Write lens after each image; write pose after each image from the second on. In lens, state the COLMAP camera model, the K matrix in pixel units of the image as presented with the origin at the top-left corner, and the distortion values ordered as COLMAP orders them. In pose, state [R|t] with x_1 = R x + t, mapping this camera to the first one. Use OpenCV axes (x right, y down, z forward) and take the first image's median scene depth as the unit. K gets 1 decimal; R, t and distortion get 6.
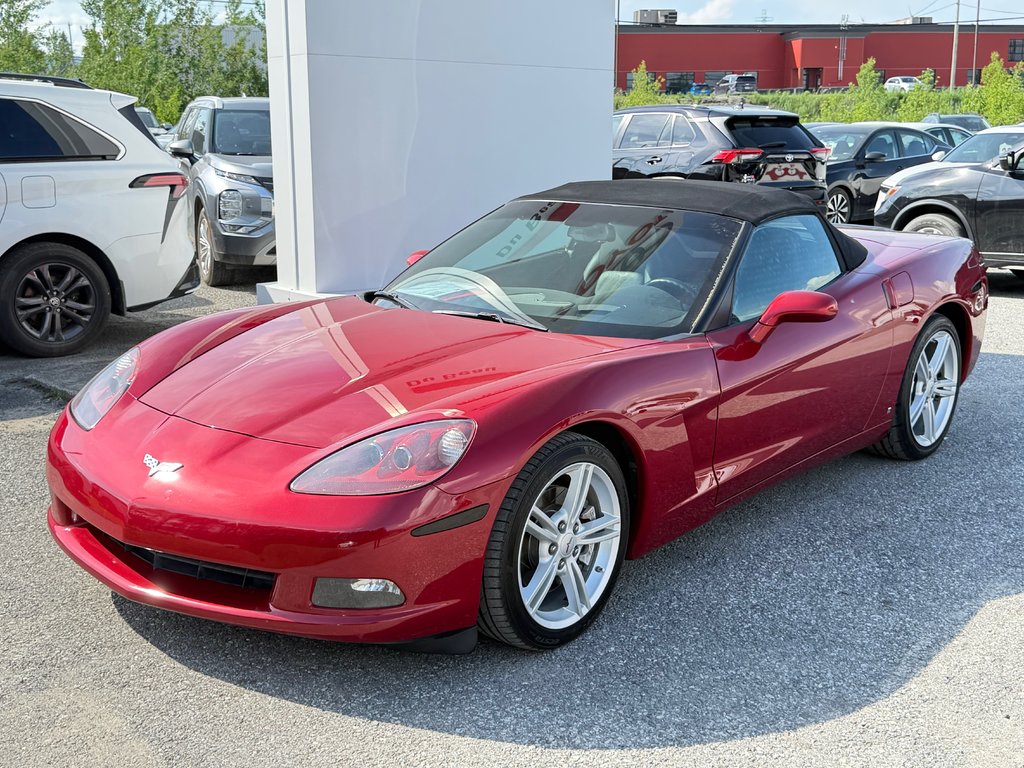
lens RADIAL K [[1252.3, 0, 499.8], [0, 1252.3, 404.3], [0, 0, 1]] dist [0.198857, -0.484253]
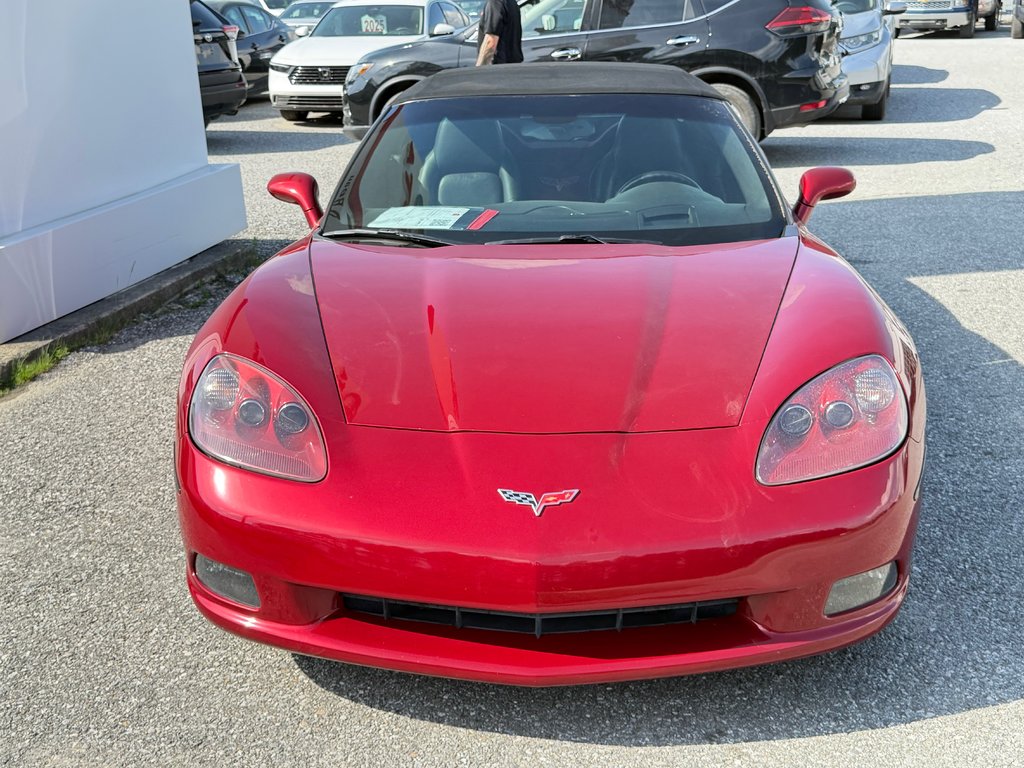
lens RADIAL K [[1252.3, 0, 499.8], [0, 1252.3, 404.3], [0, 0, 1]] dist [0.198857, -0.484253]
pose [[0.792830, -0.213020, 0.571002, -0.679482], [0.158759, 0.976766, 0.143961, -0.115832], [-0.588401, -0.023485, 0.808228, 0.410234]]
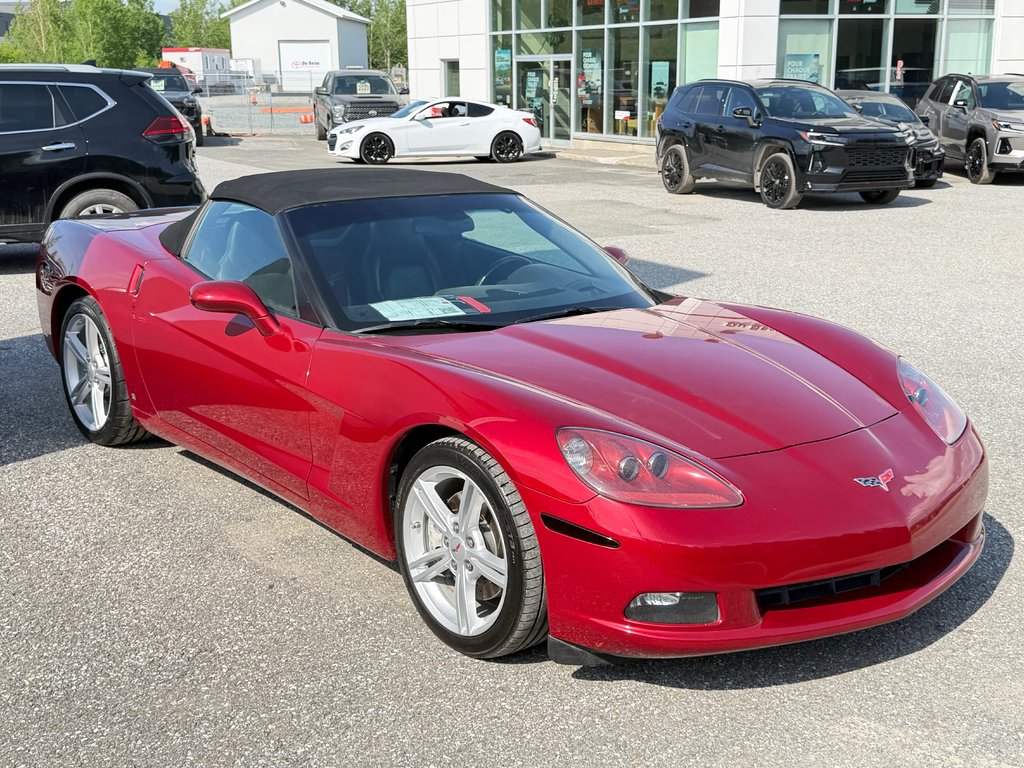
lens RADIAL K [[1252.3, 0, 499.8], [0, 1252.3, 404.3], [0, 0, 1]] dist [0.198857, -0.484253]
pose [[0.169098, -0.244933, 0.954680, -1.230055], [0.209289, 0.955462, 0.208063, -0.275594], [-0.963122, 0.164621, 0.212829, 1.040553]]
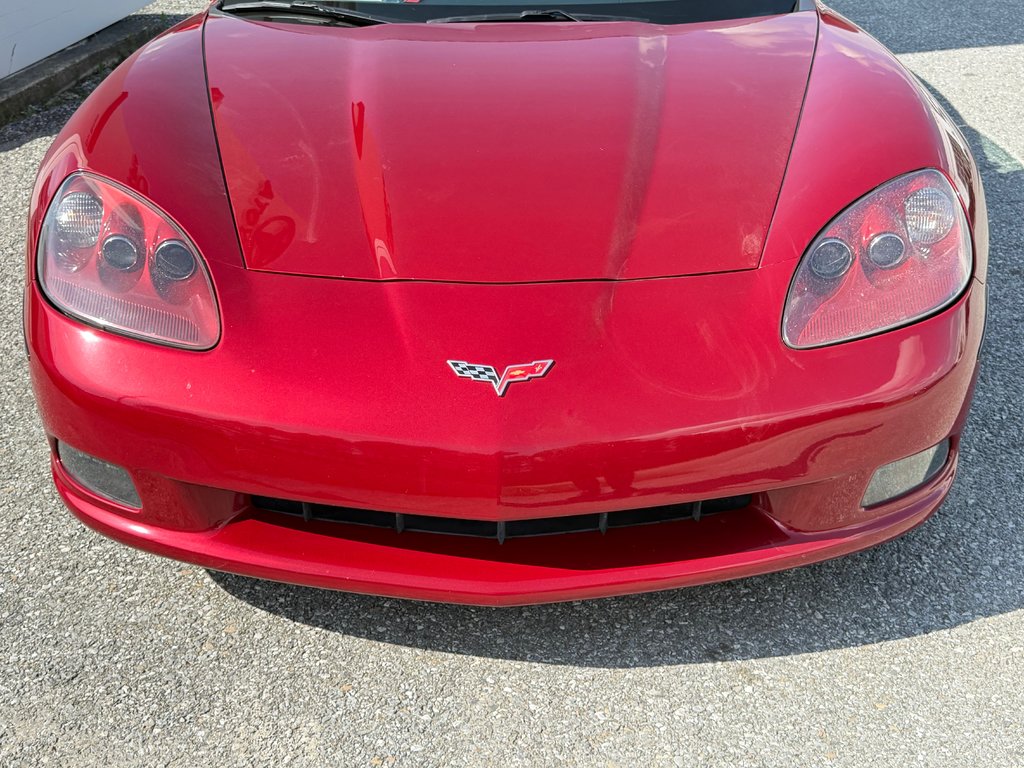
lens RADIAL K [[1252.0, 0, 506.8], [0, 1252.0, 399.6], [0, 0, 1]] dist [0.179966, -0.419104]
pose [[0.765588, -0.314374, 0.561288, -0.571384], [0.159140, 0.937901, 0.308248, -0.113218], [-0.623337, -0.146667, 0.768075, 0.553663]]
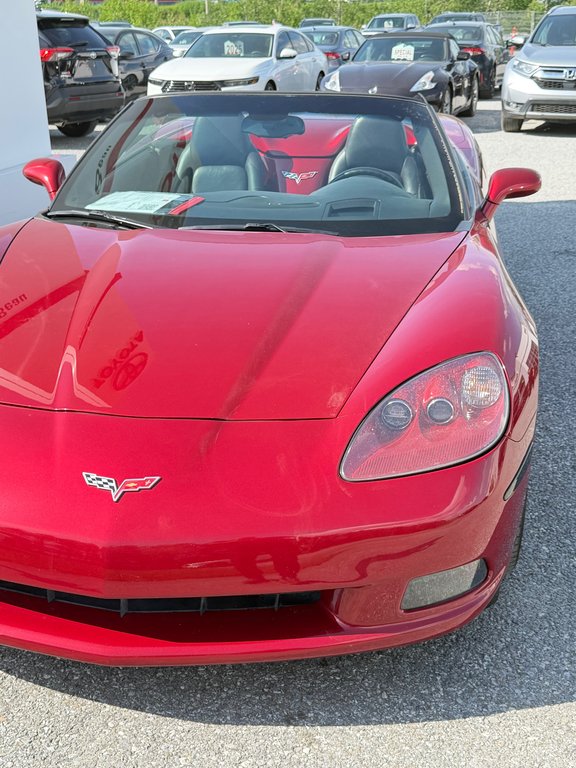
lens RADIAL K [[939.2, 0, 281.2], [0, 939.2, 398.6], [0, 0, 1]] dist [0.198857, -0.484253]
pose [[0.845054, -0.203836, 0.494302, -0.443980], [0.127460, 0.974626, 0.184004, -0.093097], [-0.519267, -0.092489, 0.849593, 0.467596]]
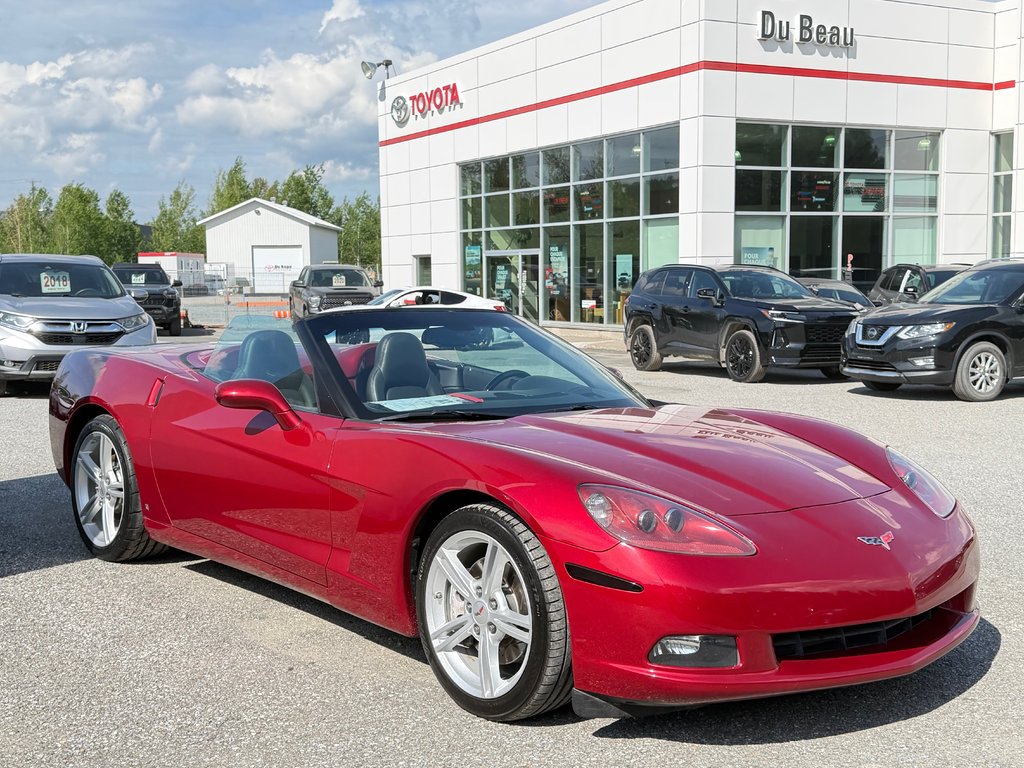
lens RADIAL K [[1252.0, 0, 506.8], [0, 1252.0, 399.6], [0, 0, 1]] dist [0.179966, -0.419104]
pose [[0.136065, -0.090942, 0.986517, -1.309654], [0.213079, 0.975160, 0.060506, -0.193772], [-0.967514, 0.201973, 0.152063, 1.090960]]
